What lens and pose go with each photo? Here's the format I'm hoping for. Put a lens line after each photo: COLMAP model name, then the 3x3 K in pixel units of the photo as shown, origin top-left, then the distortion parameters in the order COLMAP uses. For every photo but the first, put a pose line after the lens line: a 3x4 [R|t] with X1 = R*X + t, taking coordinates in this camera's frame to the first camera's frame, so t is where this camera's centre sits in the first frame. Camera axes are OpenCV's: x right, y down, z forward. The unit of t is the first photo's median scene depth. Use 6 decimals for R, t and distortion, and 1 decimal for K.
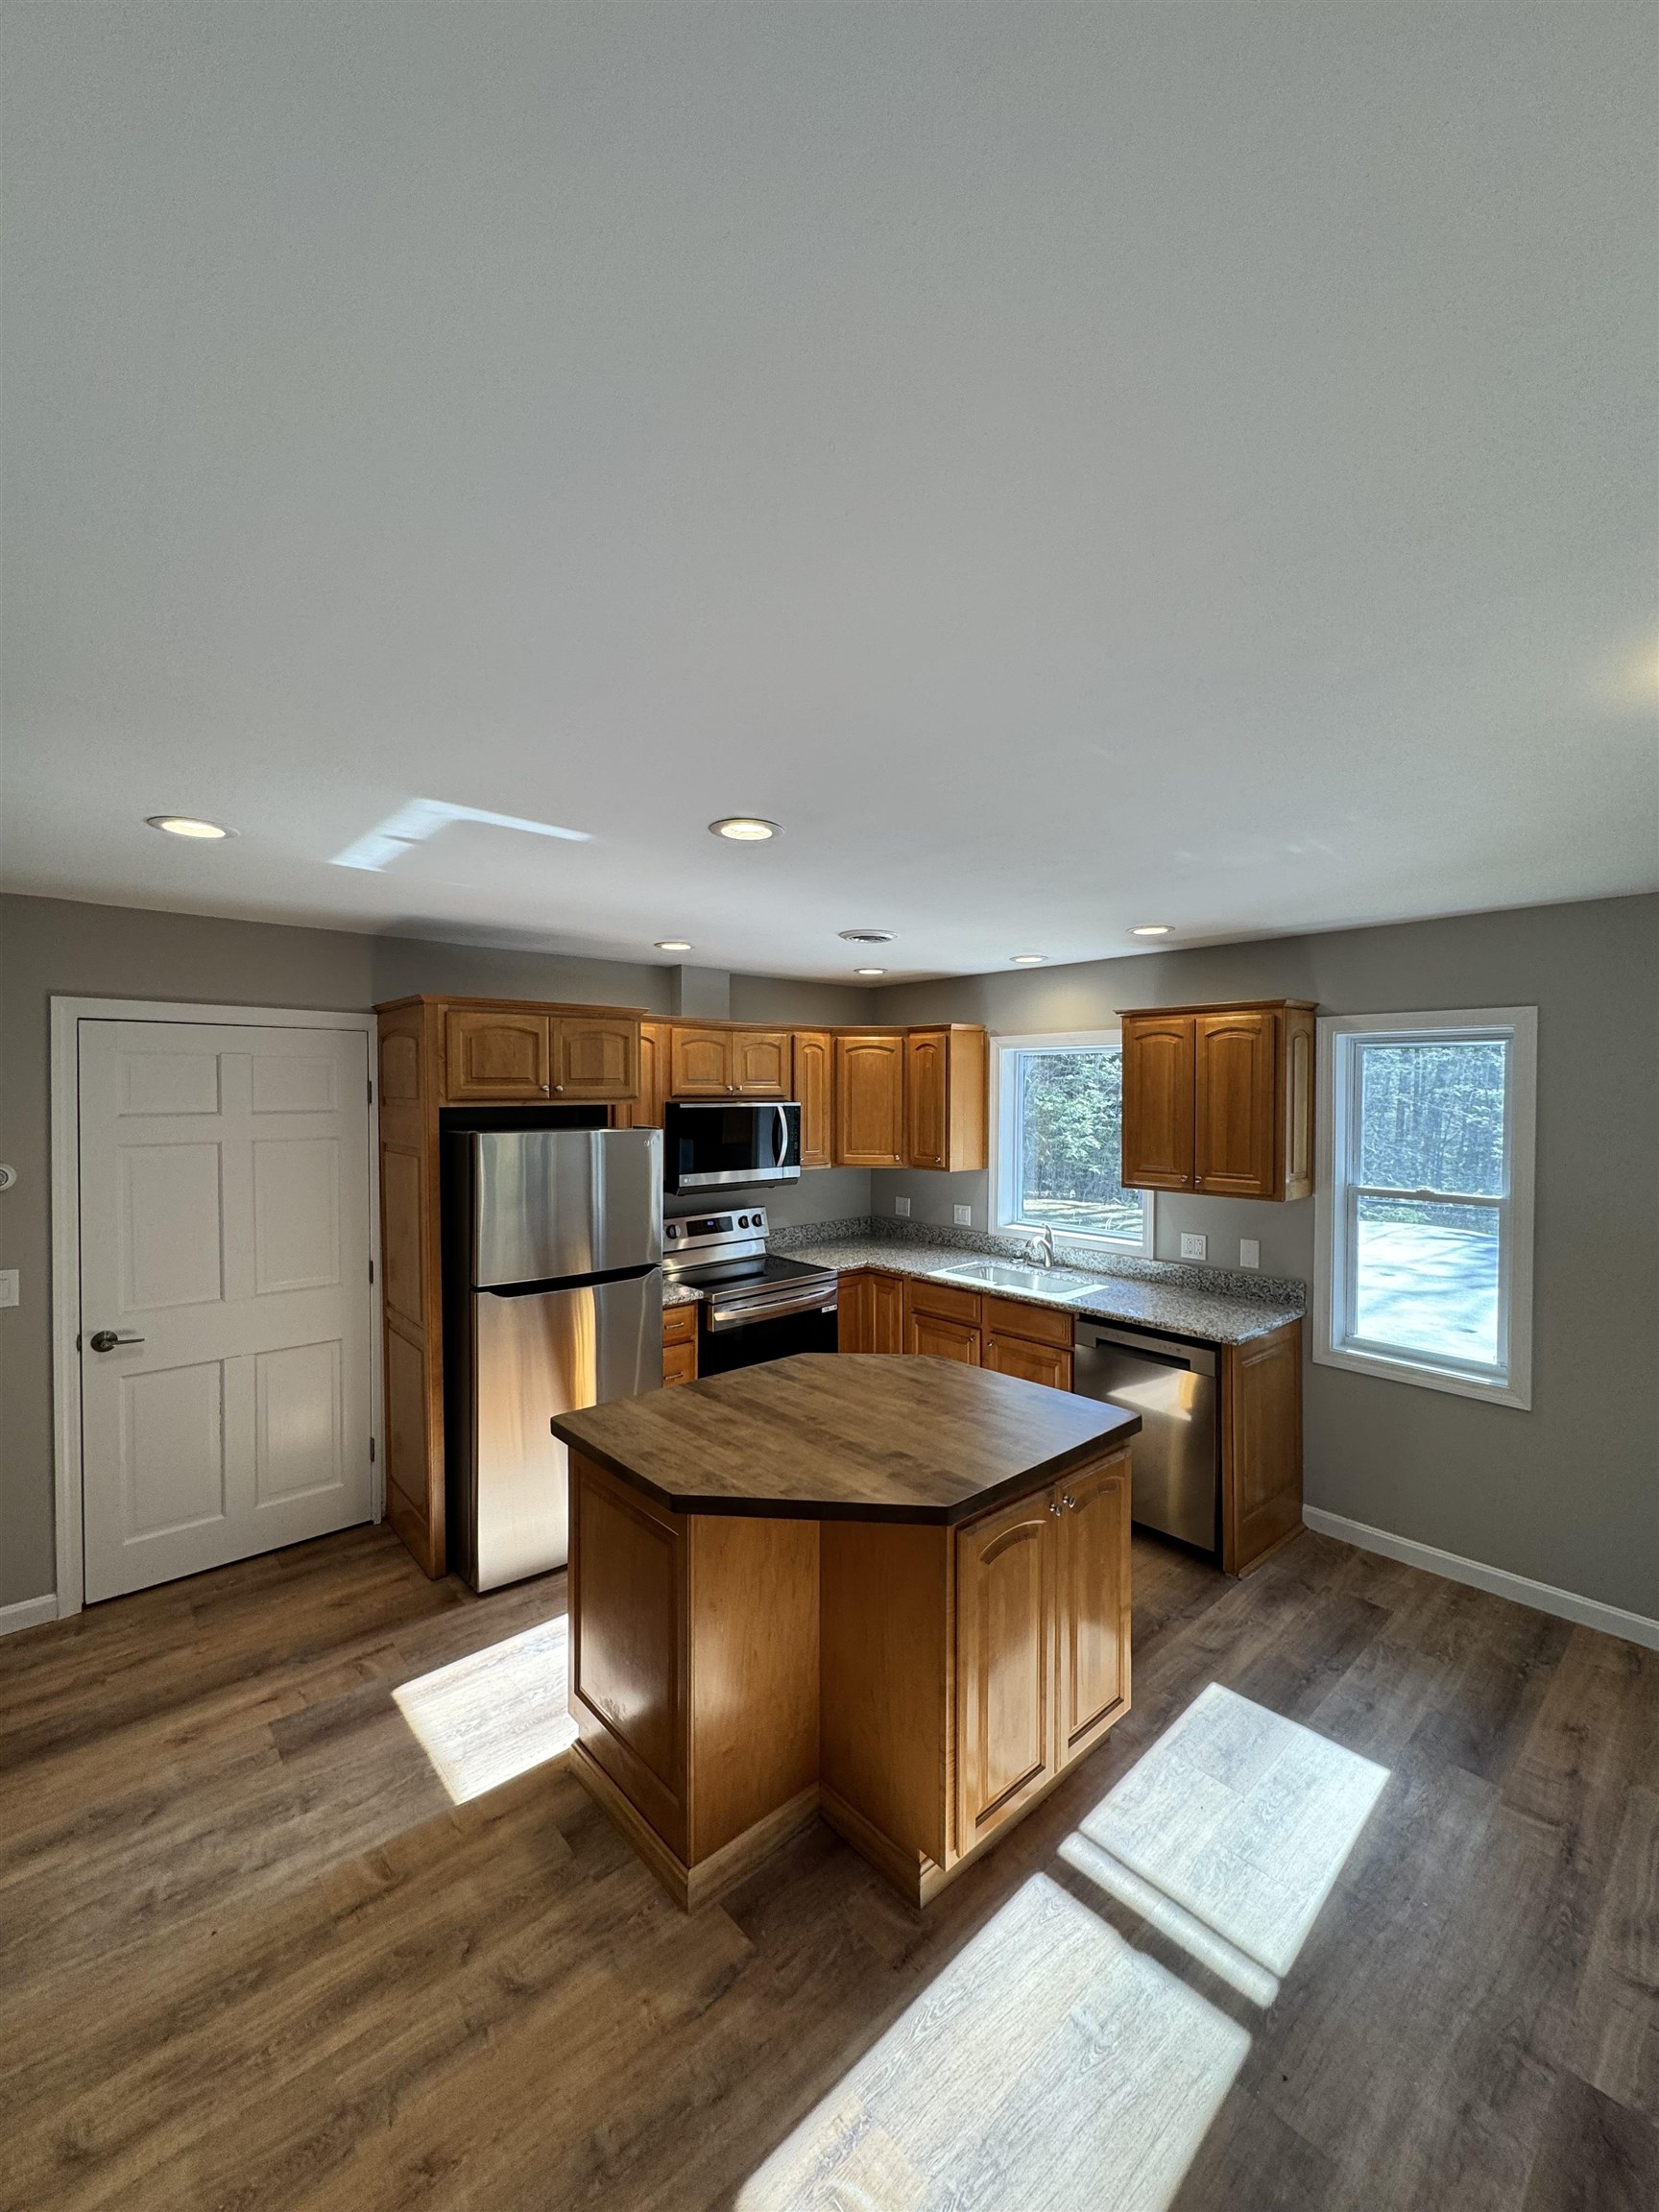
lens RADIAL K [[880.0, 0, 830.7], [0, 880.0, 1102.7], [0, 0, 1]] dist [-0.004617, 0.000549]
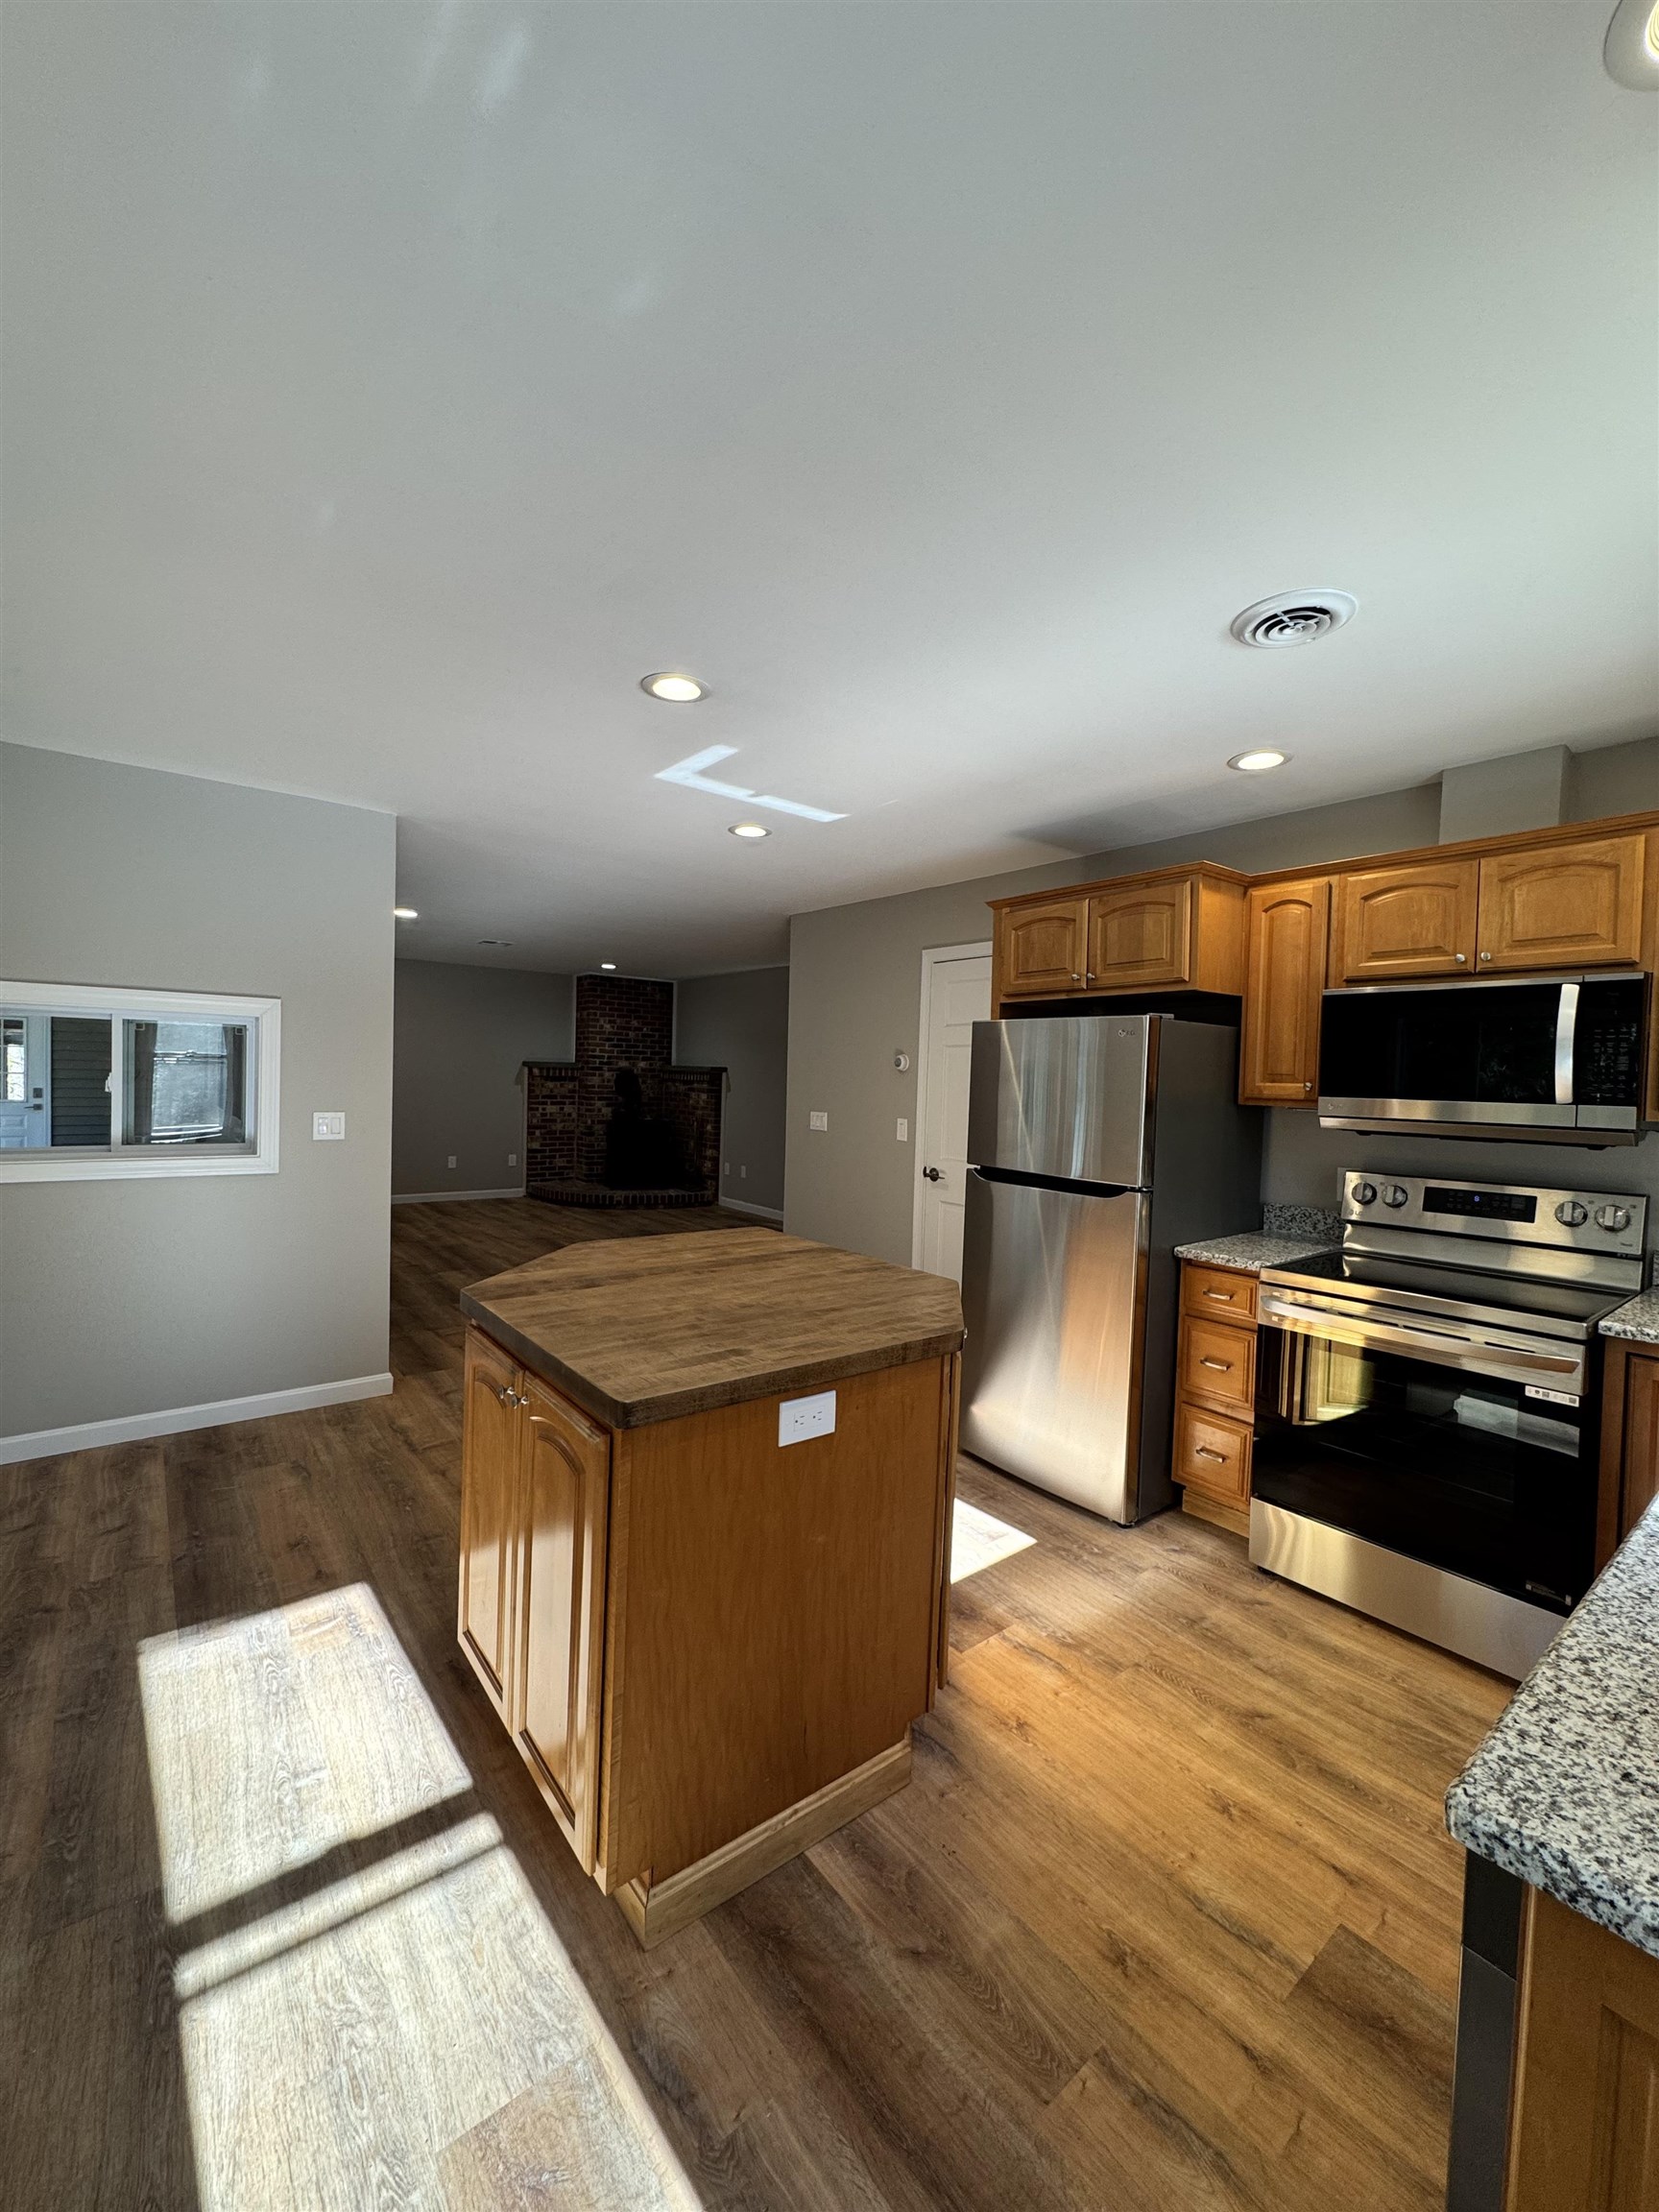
lens RADIAL K [[880.0, 0, 830.7], [0, 880.0, 1102.7], [0, 0, 1]] dist [-0.004617, 0.000549]
pose [[-0.057949, 0.024519, -0.998018, 0.594950], [-0.043019, 0.998708, 0.027034, 0.097584], [0.997392, 0.044501, -0.056820, 0.769848]]
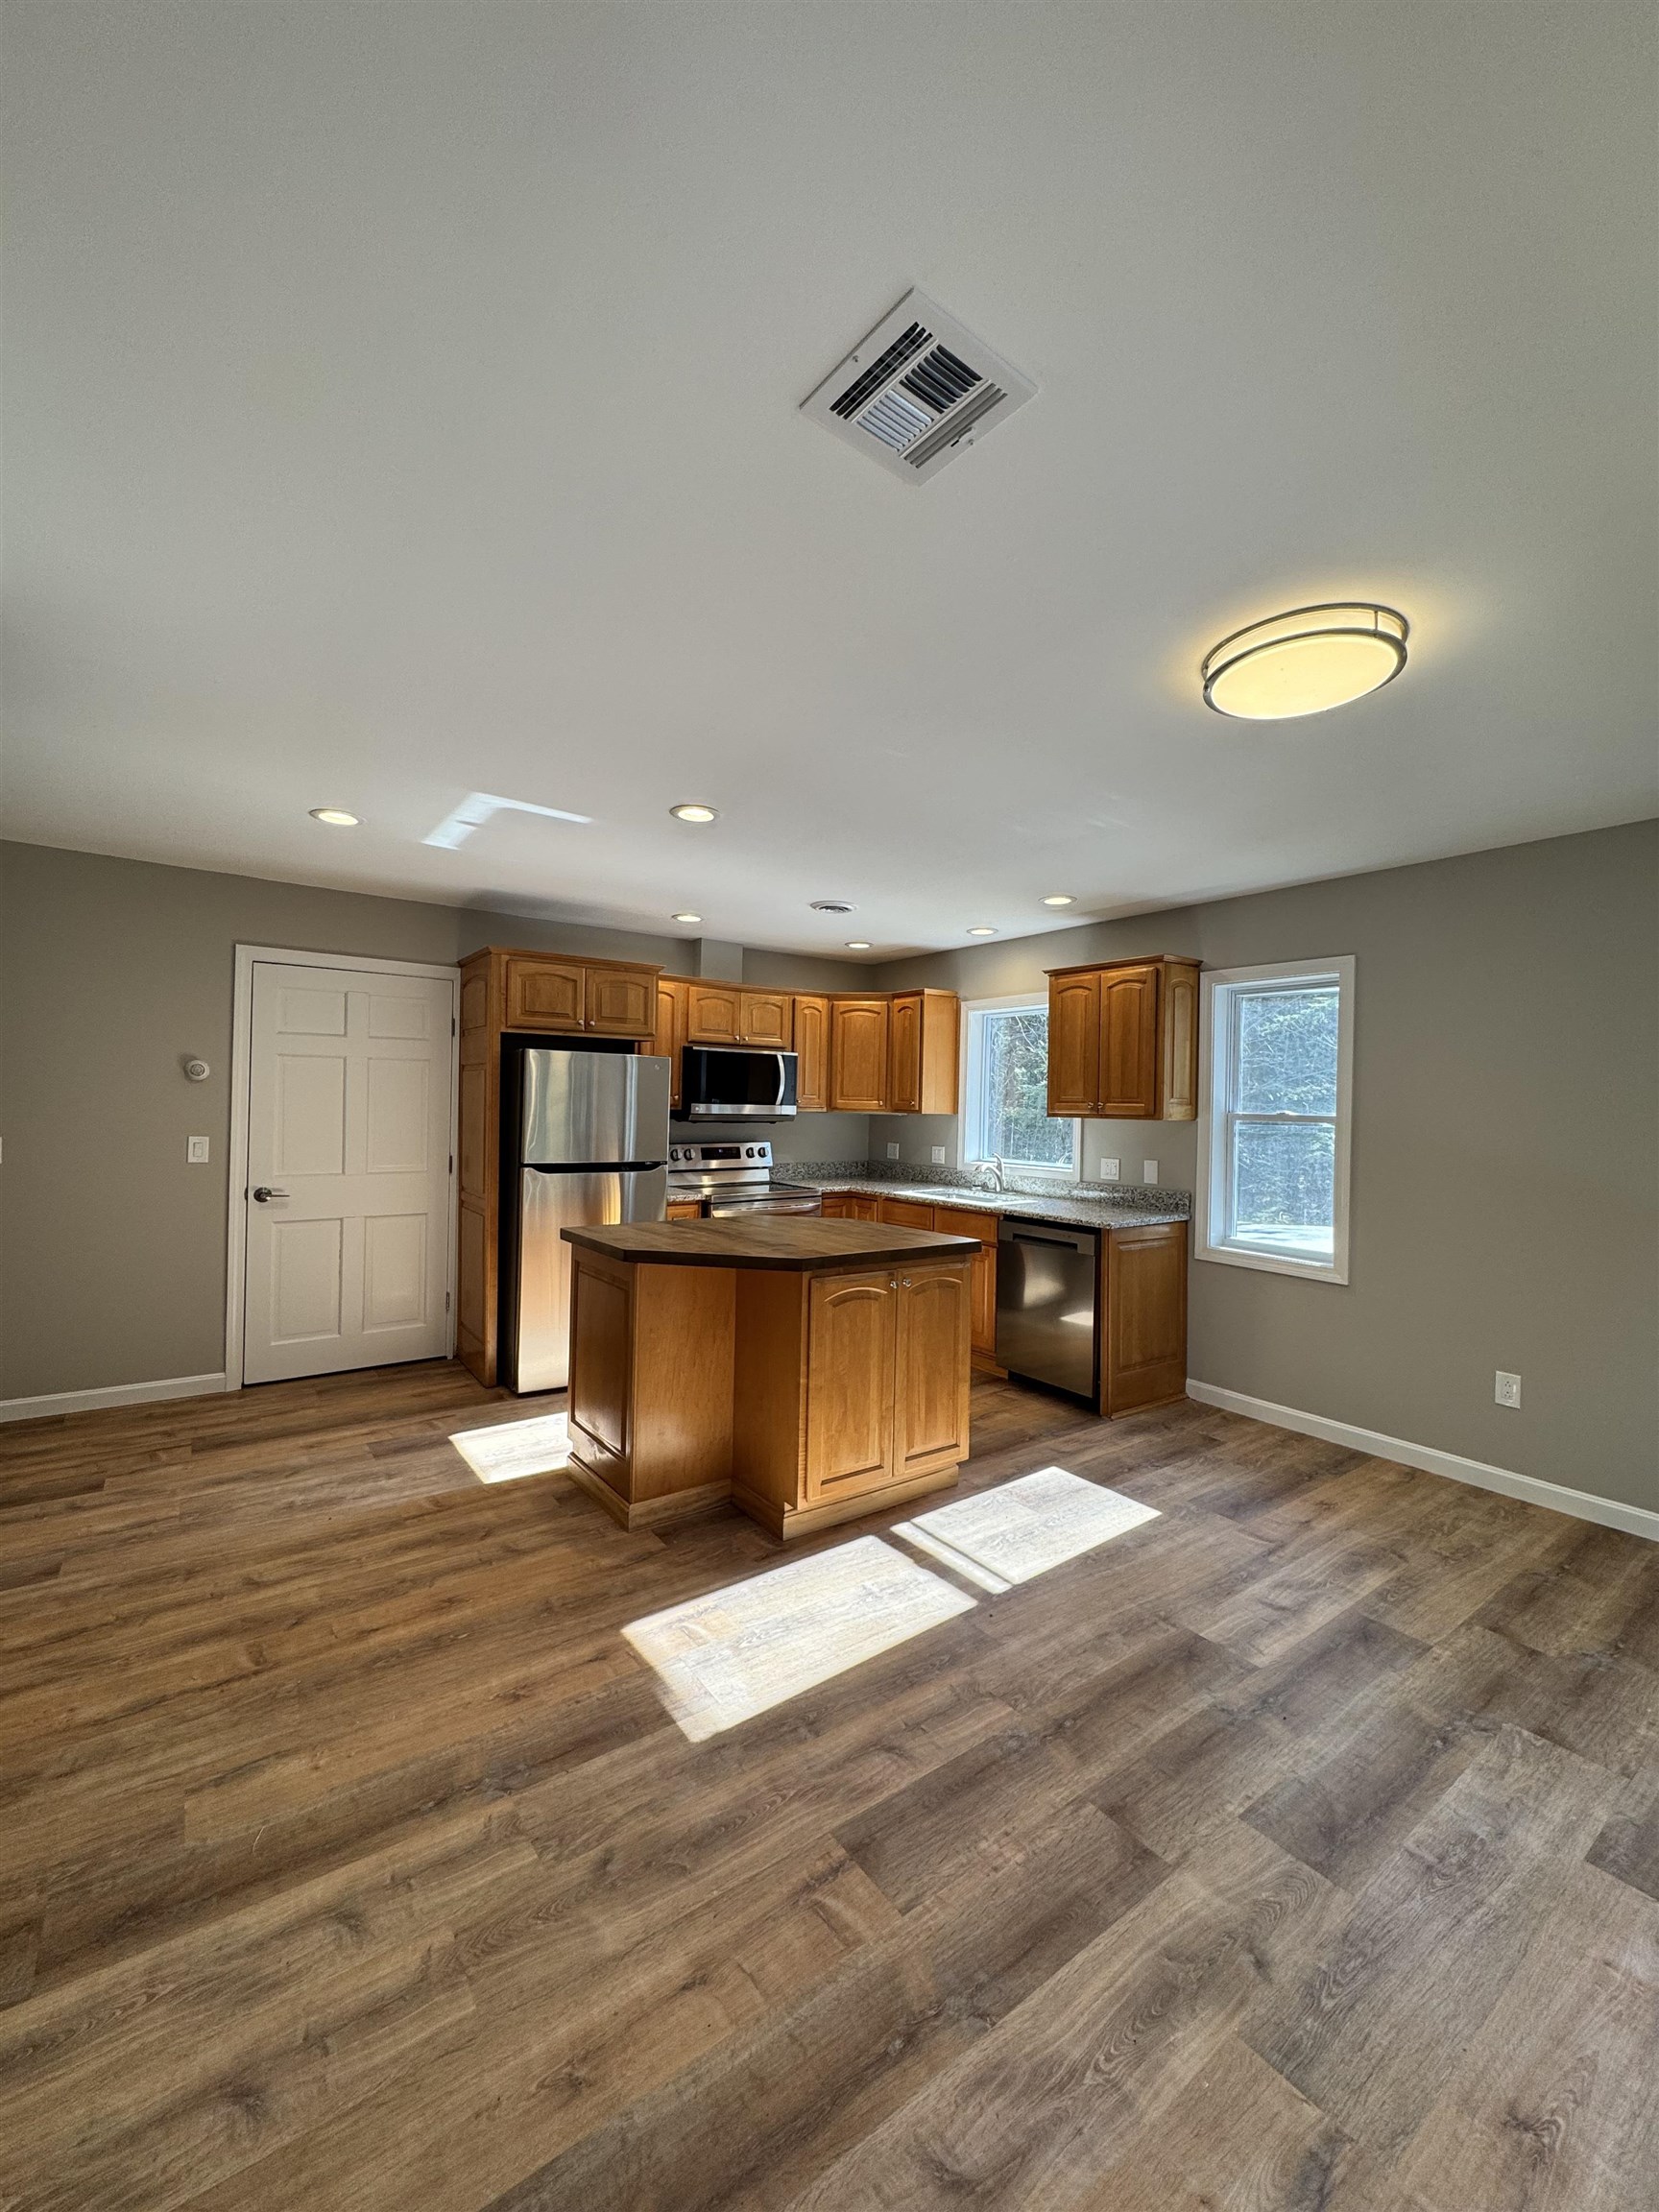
lens RADIAL K [[880.0, 0, 830.7], [0, 880.0, 1102.7], [0, 0, 1]] dist [-0.004617, 0.000549]
pose [[0.995094, 0.017725, -0.097333, 0.167004], [-0.019544, 0.999651, -0.017763, 0.113893], [0.096984, 0.019578, 0.995093, -0.251570]]
